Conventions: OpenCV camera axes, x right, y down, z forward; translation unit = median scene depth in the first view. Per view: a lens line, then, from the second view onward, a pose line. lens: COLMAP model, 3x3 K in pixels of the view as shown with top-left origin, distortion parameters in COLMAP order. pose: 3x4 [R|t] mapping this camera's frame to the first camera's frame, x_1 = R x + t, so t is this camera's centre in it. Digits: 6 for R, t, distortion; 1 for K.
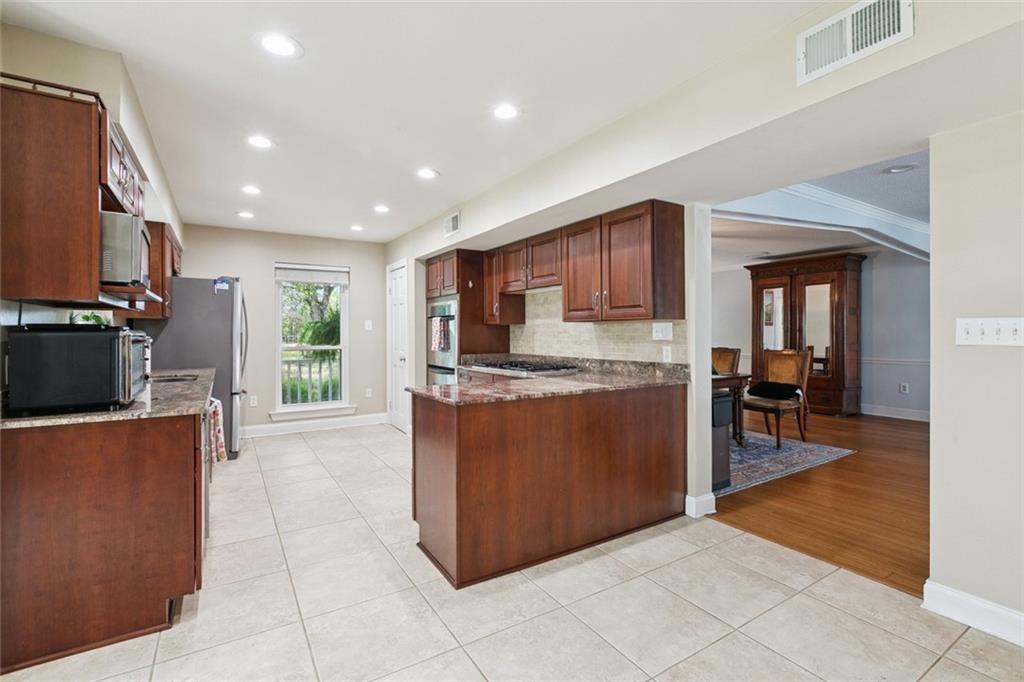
lens RADIAL K [[463.6, 0, 510.9], [0, 463.6, 335.6], [0, 0, 1]] dist [-0.000326, -0.000054]
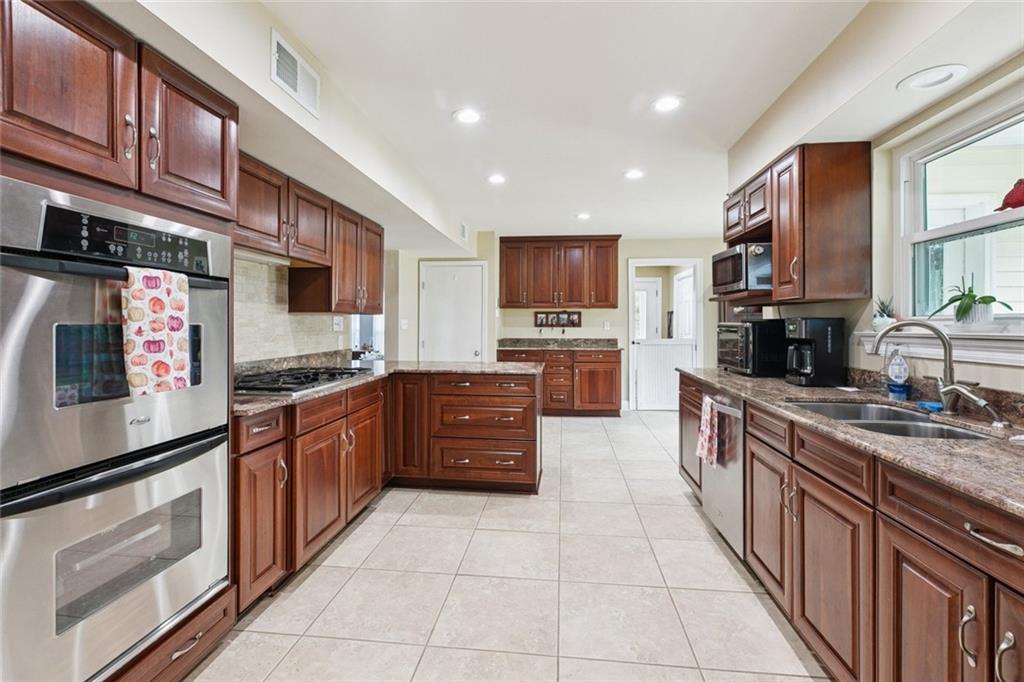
lens RADIAL K [[463.6, 0, 504.8], [0, 463.6, 320.1], [0, 0, 1]] dist [-0.000326, -0.000054]
pose [[-0.777937, 0.005647, 0.628317, -0.794745], [0.004292, 0.999984, -0.003673, -0.013251], [-0.628327, -0.000161, -0.777949, 1.748517]]
